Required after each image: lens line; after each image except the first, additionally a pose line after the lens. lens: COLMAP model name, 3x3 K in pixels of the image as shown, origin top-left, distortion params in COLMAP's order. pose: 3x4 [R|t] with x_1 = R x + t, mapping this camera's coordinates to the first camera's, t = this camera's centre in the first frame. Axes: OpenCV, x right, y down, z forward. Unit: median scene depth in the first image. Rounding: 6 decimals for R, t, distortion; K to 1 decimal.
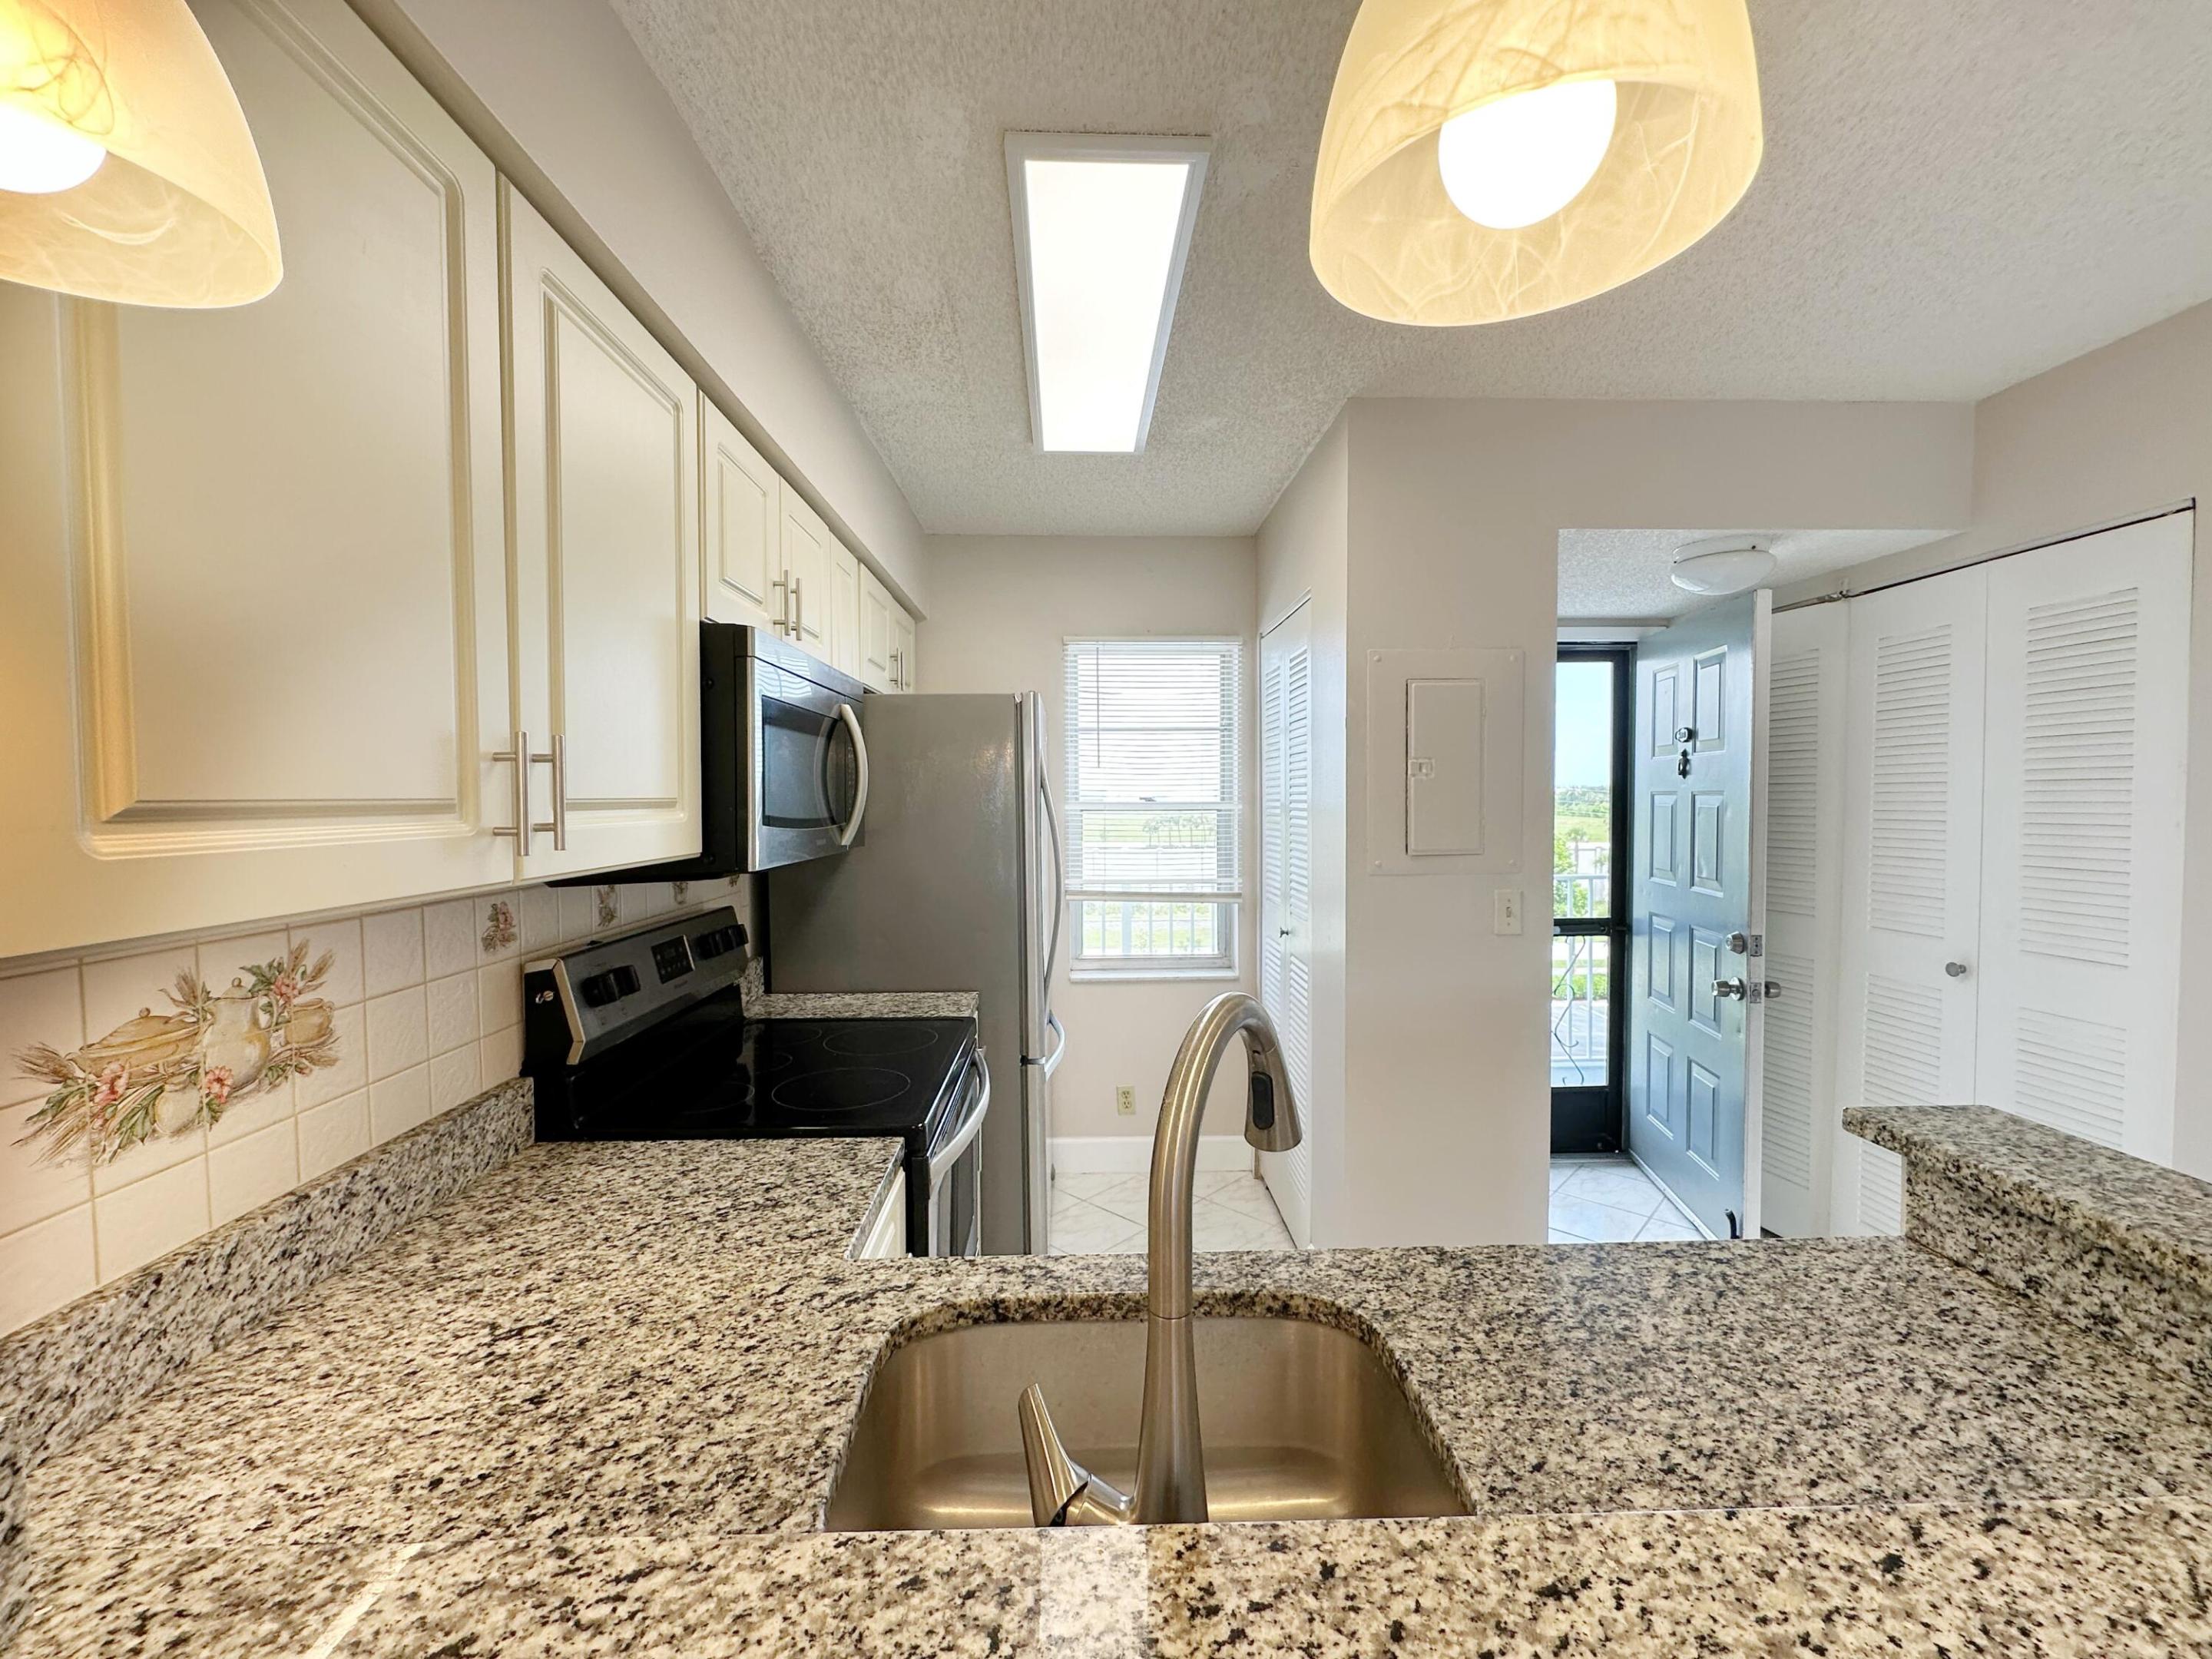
lens RADIAL K [[911.9, 0, 1103.0], [0, 911.9, 826.6], [0, 0, 1]] dist [-0.004747, 0.001021]
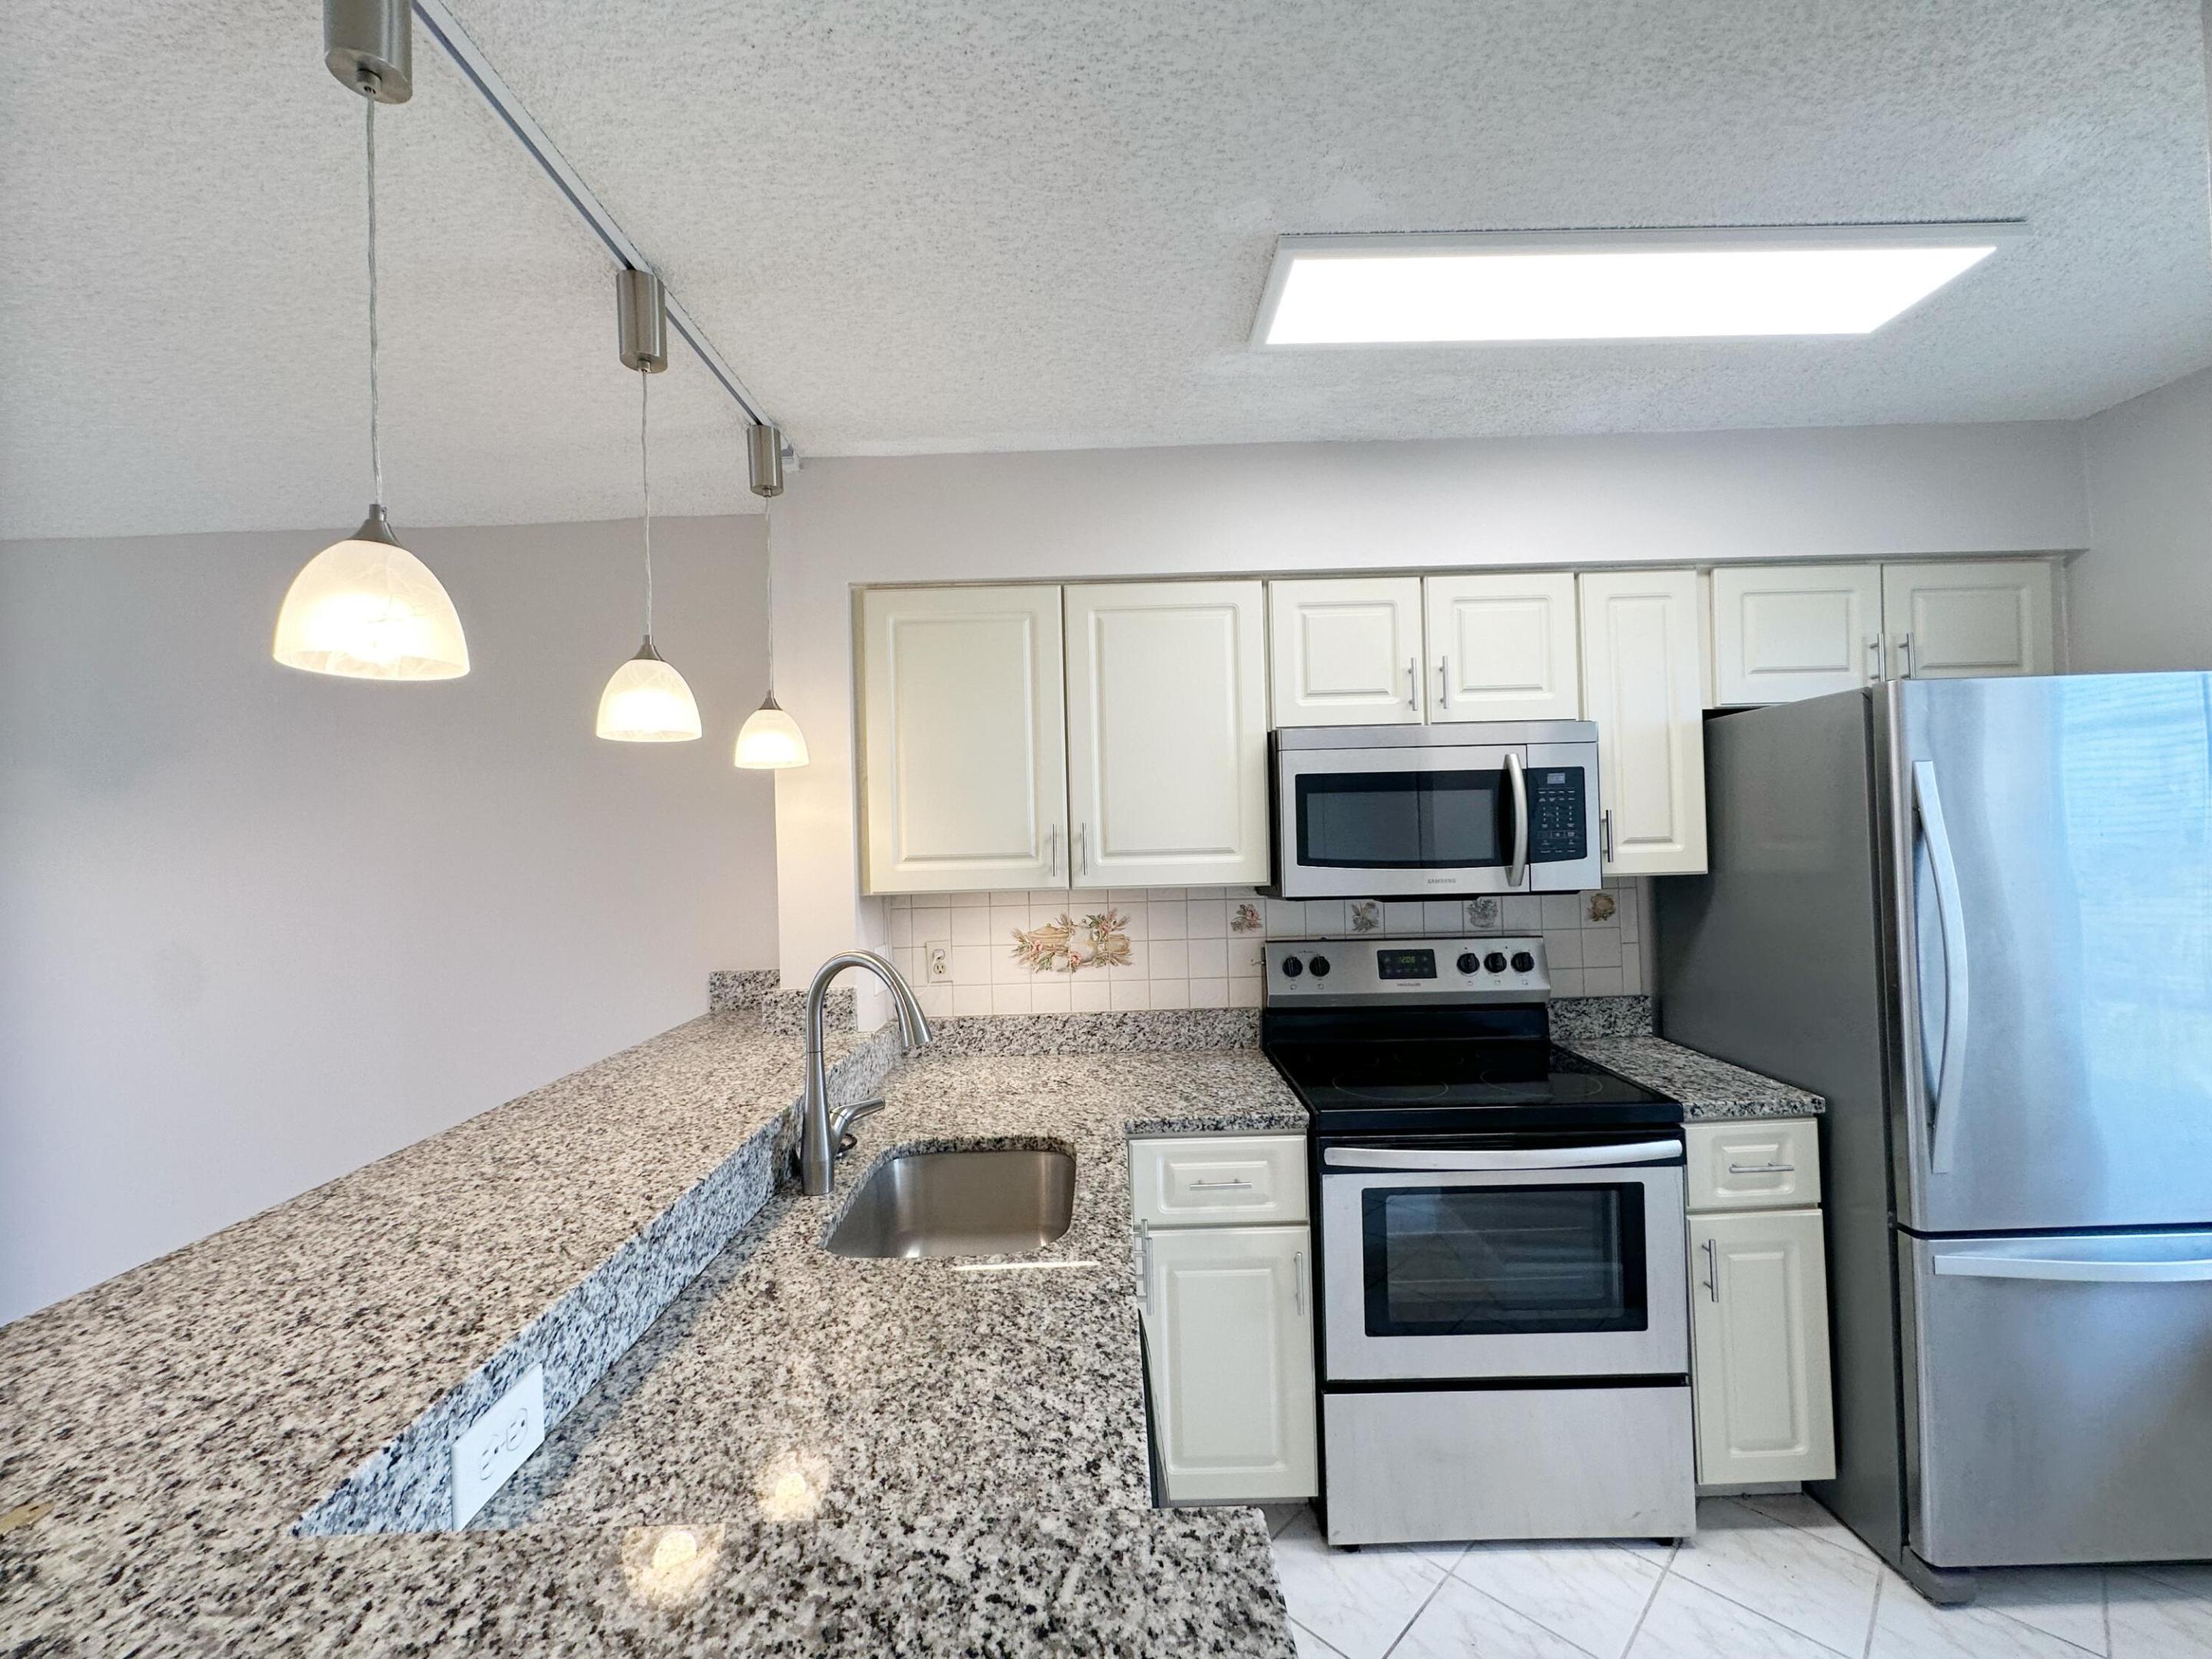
lens RADIAL K [[911.9, 0, 1103.0], [0, 911.9, 826.6], [0, 0, 1]] dist [-0.004747, 0.001021]
pose [[-0.034430, -0.008609, -0.999370, 1.102940], [-0.008033, 0.999933, -0.008337, -0.049815], [0.999375, 0.007741, -0.034497, 0.776136]]
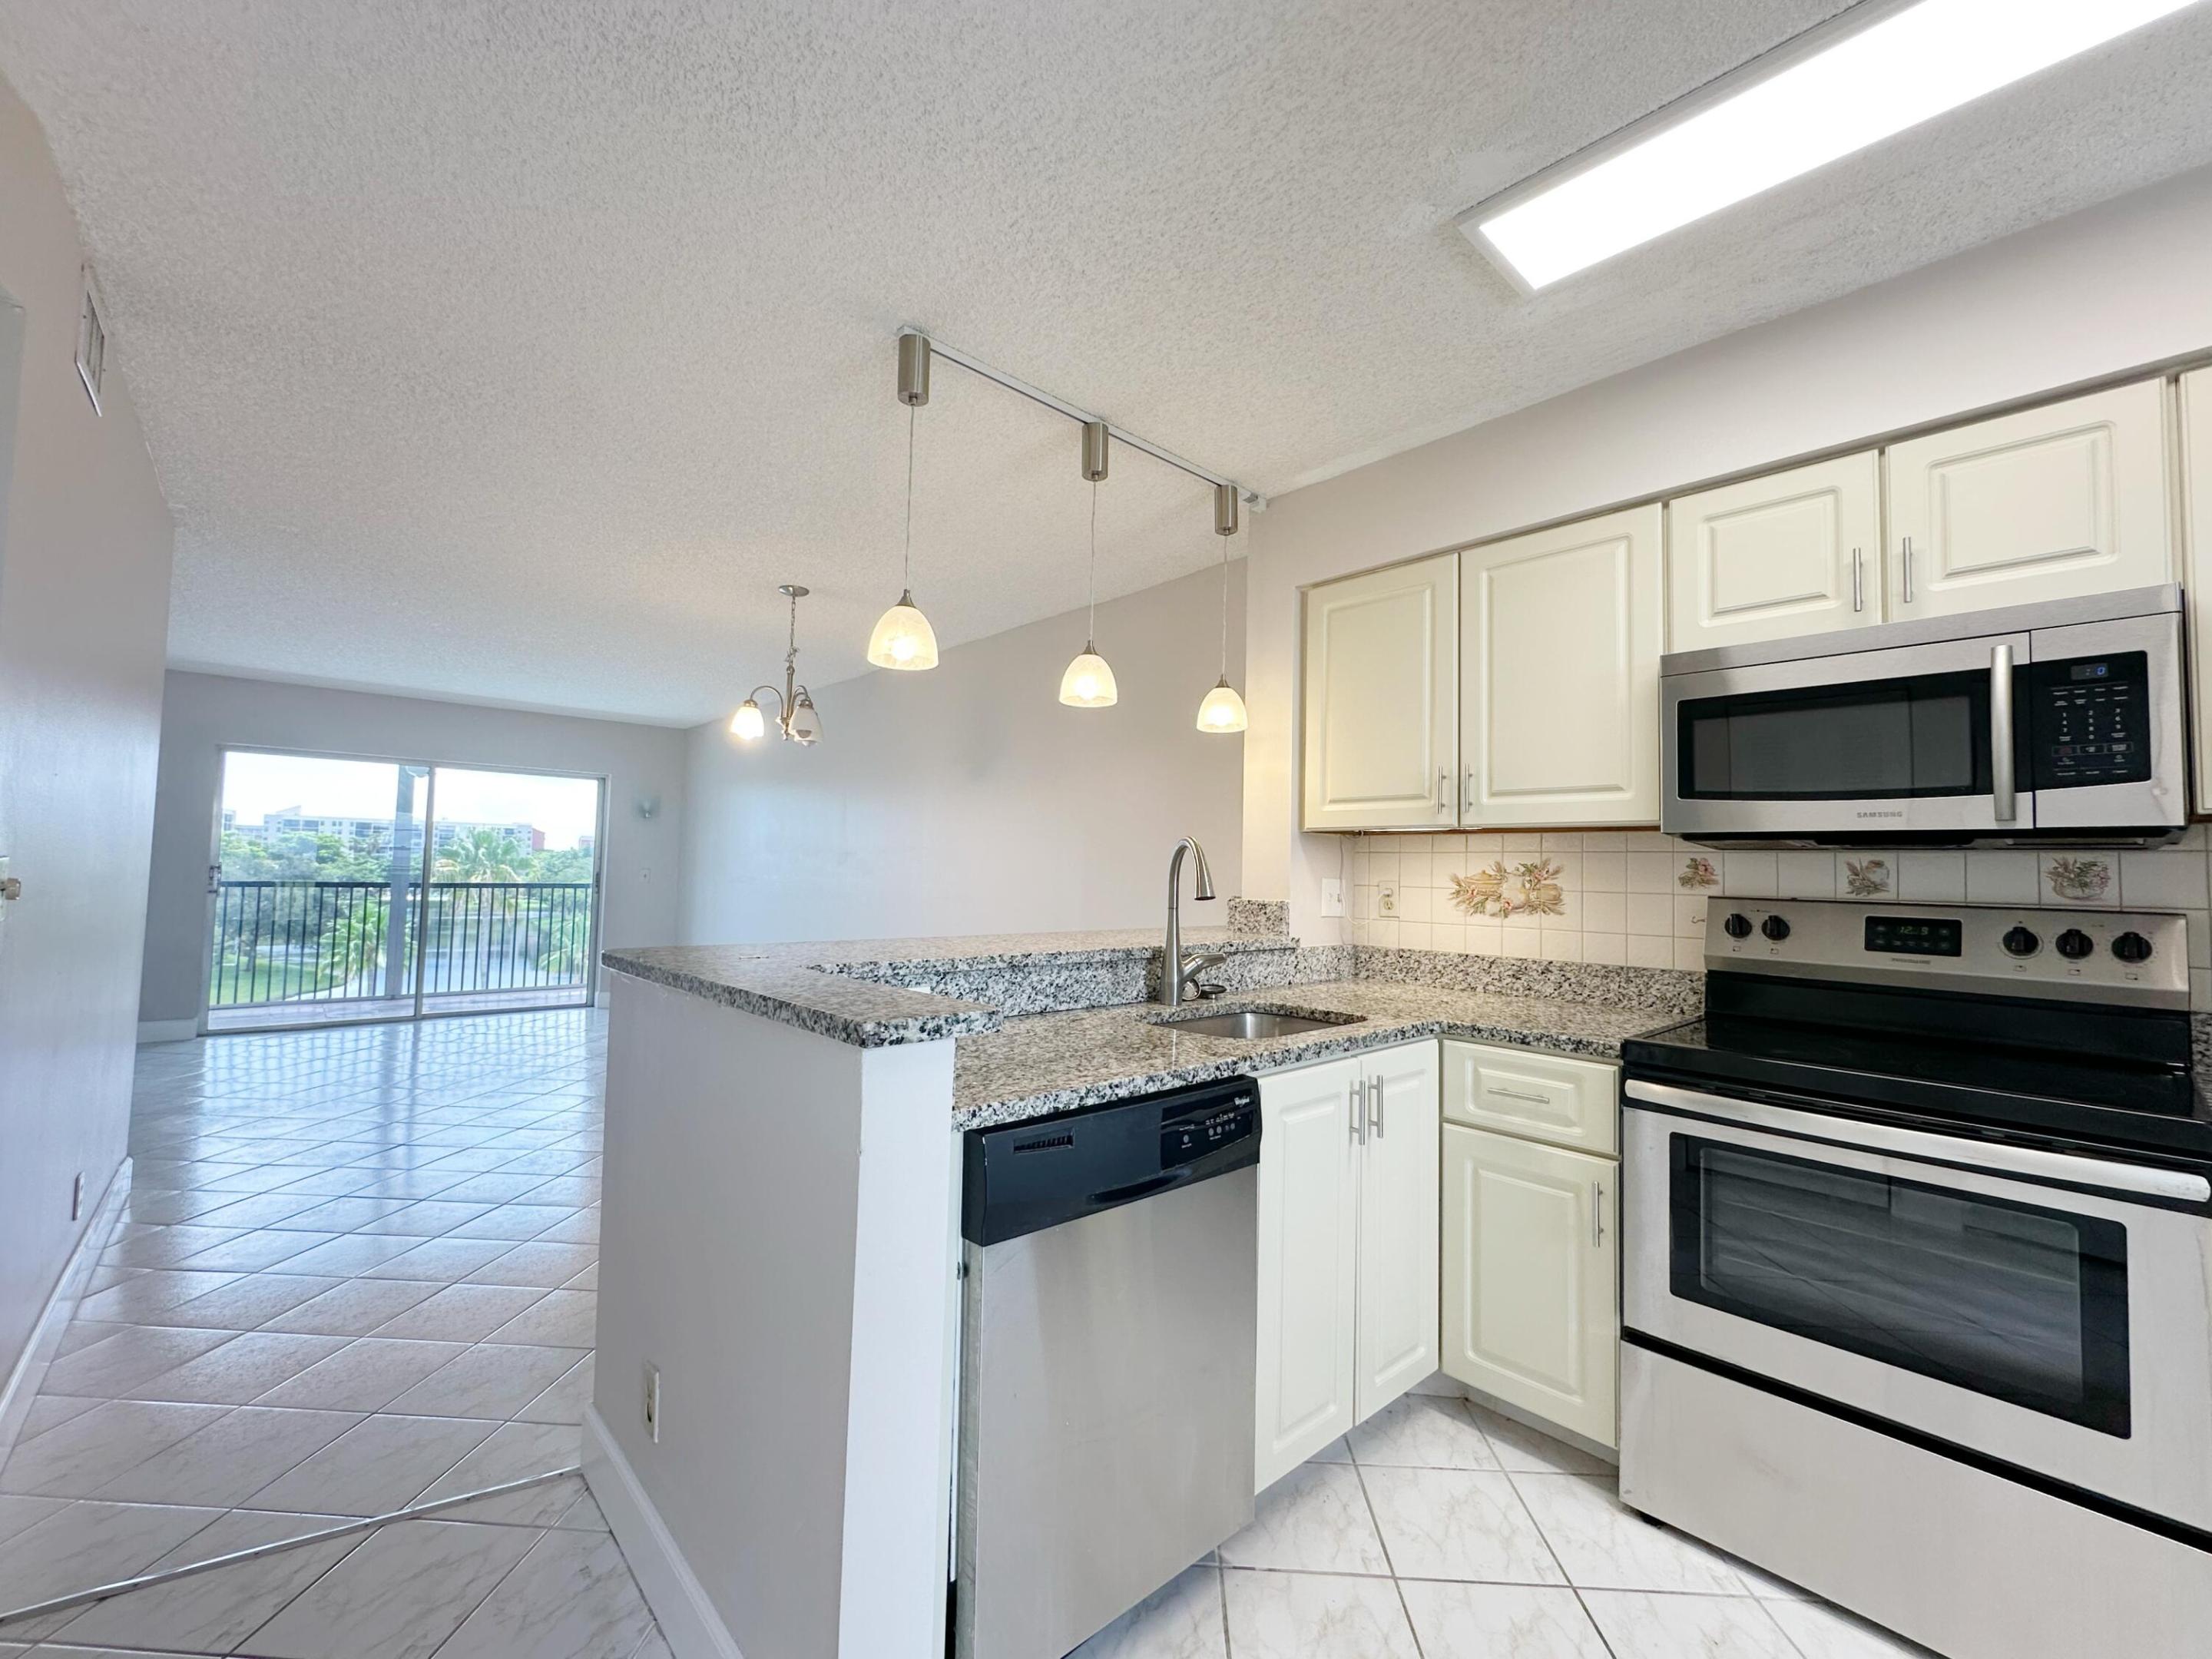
lens RADIAL K [[911.9, 0, 1103.0], [0, 911.9, 826.6], [0, 0, 1]] dist [-0.004747, 0.001021]
pose [[-0.758769, -0.046796, -0.649676, 1.155667], [-0.043628, 0.998827, -0.020991, 0.107058], [0.649897, 0.012417, -0.759921, 1.520497]]
